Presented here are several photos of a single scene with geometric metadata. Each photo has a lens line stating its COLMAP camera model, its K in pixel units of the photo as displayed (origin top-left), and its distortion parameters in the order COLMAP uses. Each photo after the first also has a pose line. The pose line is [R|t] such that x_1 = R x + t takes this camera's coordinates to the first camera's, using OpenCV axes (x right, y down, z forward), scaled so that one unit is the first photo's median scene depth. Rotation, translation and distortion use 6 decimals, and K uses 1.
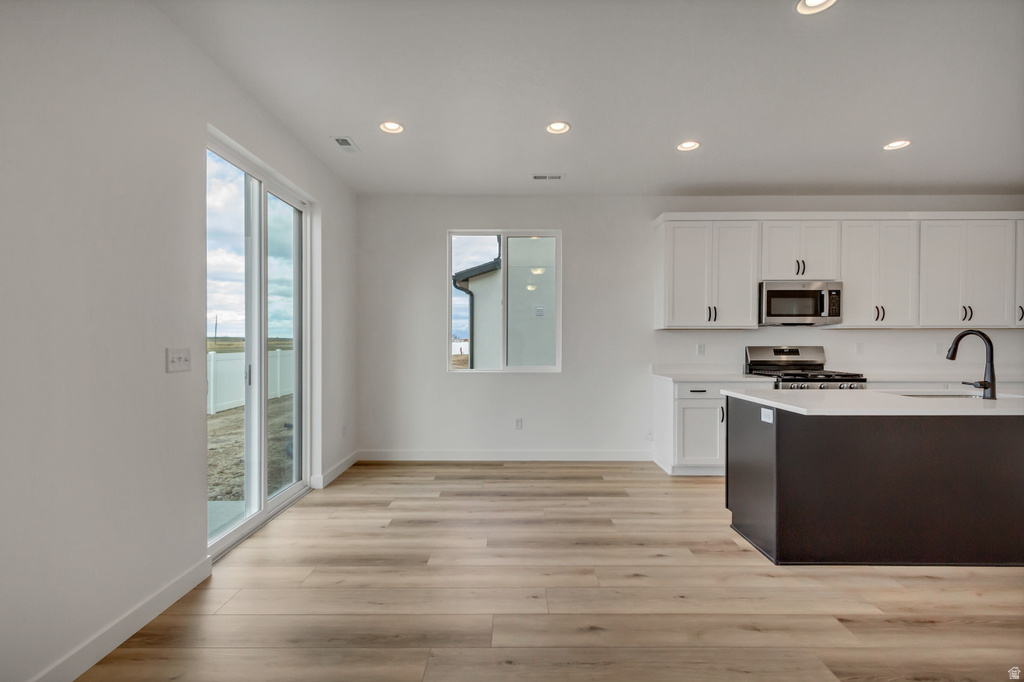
lens RADIAL K [[469.6, 0, 515.6], [0, 469.6, 345.6], [0, 0, 1]] dist [0.004413, -0.000667]
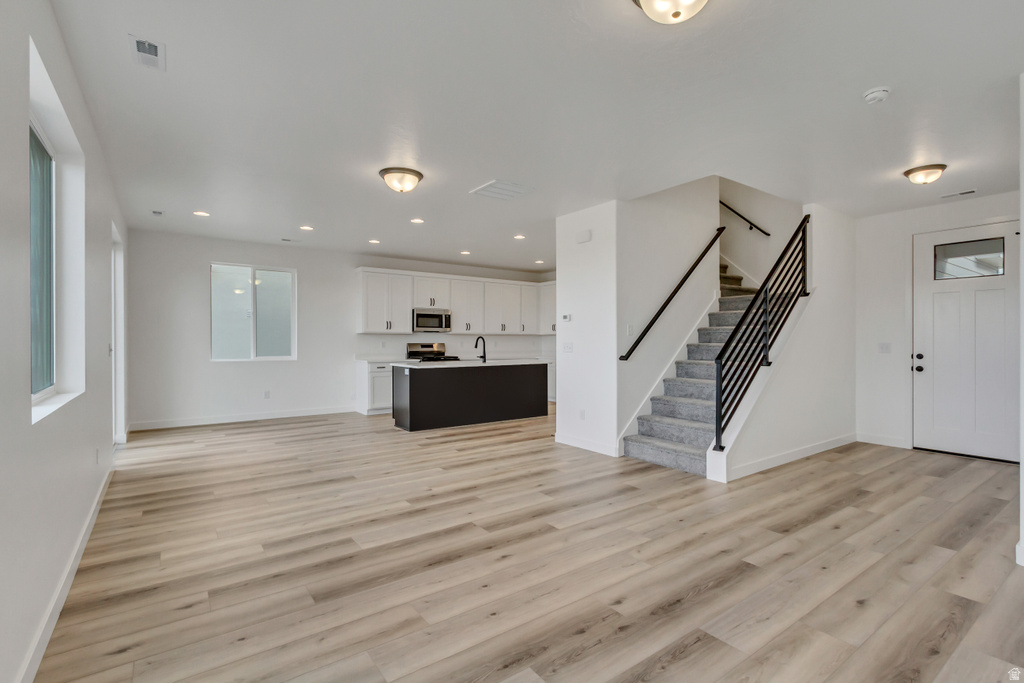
lens RADIAL K [[469.6, 0, 509.5], [0, 469.6, 352.7], [0, 0, 1]] dist [0.004413, -0.000667]
pose [[0.813113, -0.014436, 0.581927, -0.262239], [0.002933, 0.999781, 0.020704, 0.001976], [-0.582098, -0.015127, 0.812978, -0.758473]]
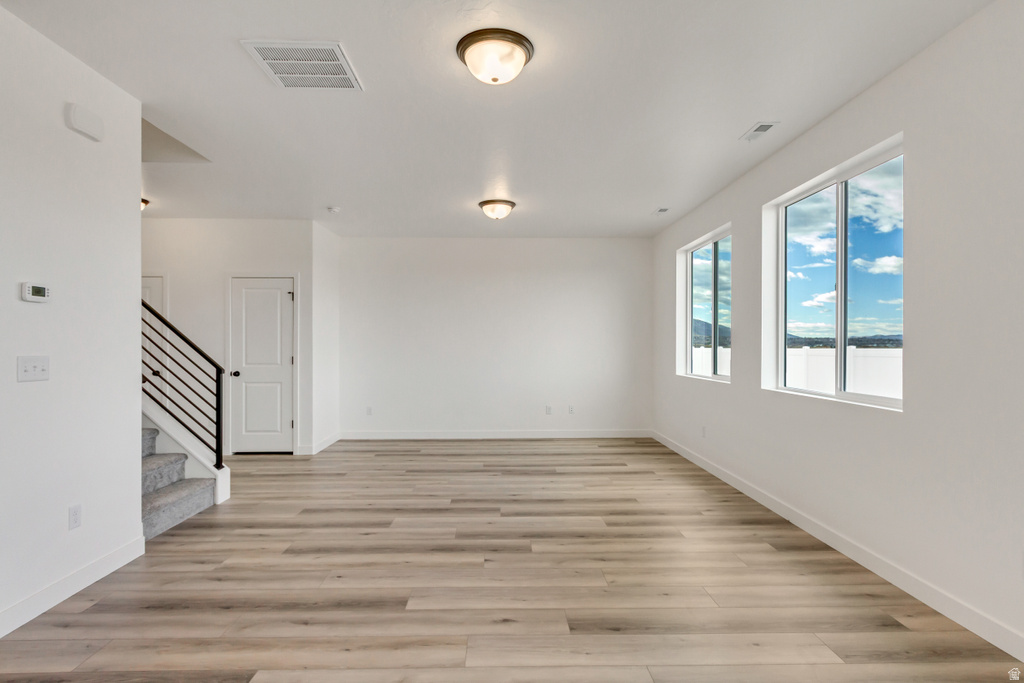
lens RADIAL K [[520.9, 0, 513.5], [0, 520.9, 343.3], [0, 0, 1]] dist [0.013979, -0.000664]
pose [[-0.999783, -0.000370, -0.020825, 0.106747], [-0.000395, 0.999999, 0.001224, -0.013076], [0.020825, 0.001232, -0.999782, 0.742399]]
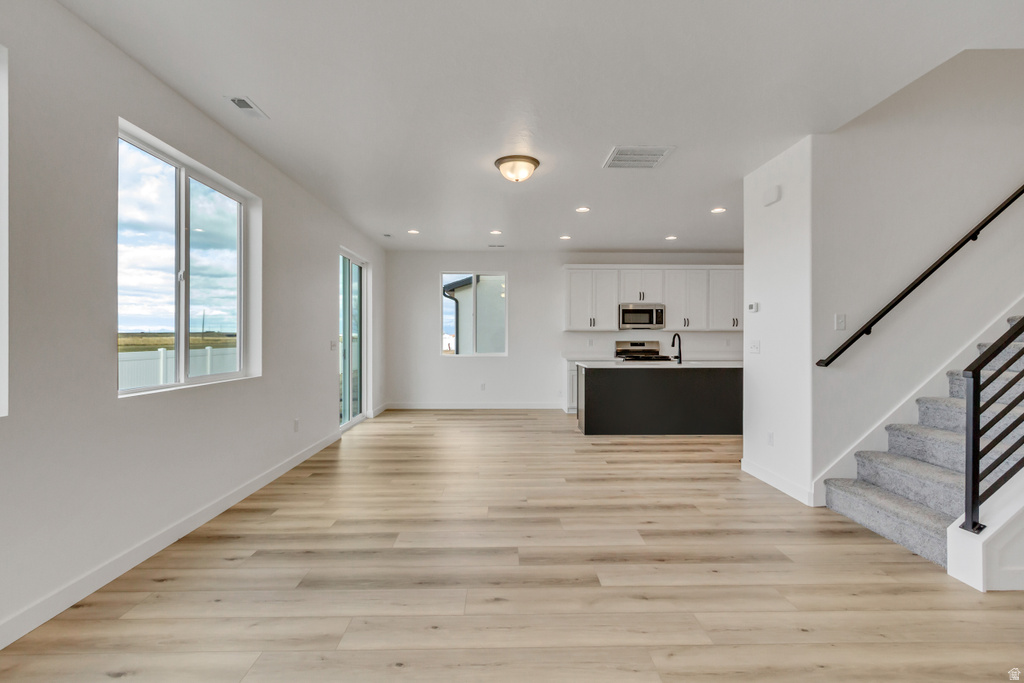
lens RADIAL K [[469.6, 0, 515.4], [0, 469.6, 350.8], [0, 0, 1]] dist [0.004413, -0.000667]
pose [[0.999710, 0.000193, 0.024063, 0.091281], [-0.000692, 0.999785, 0.020740, 0.002282], [-0.024054, -0.020751, 0.999495, -0.761340]]
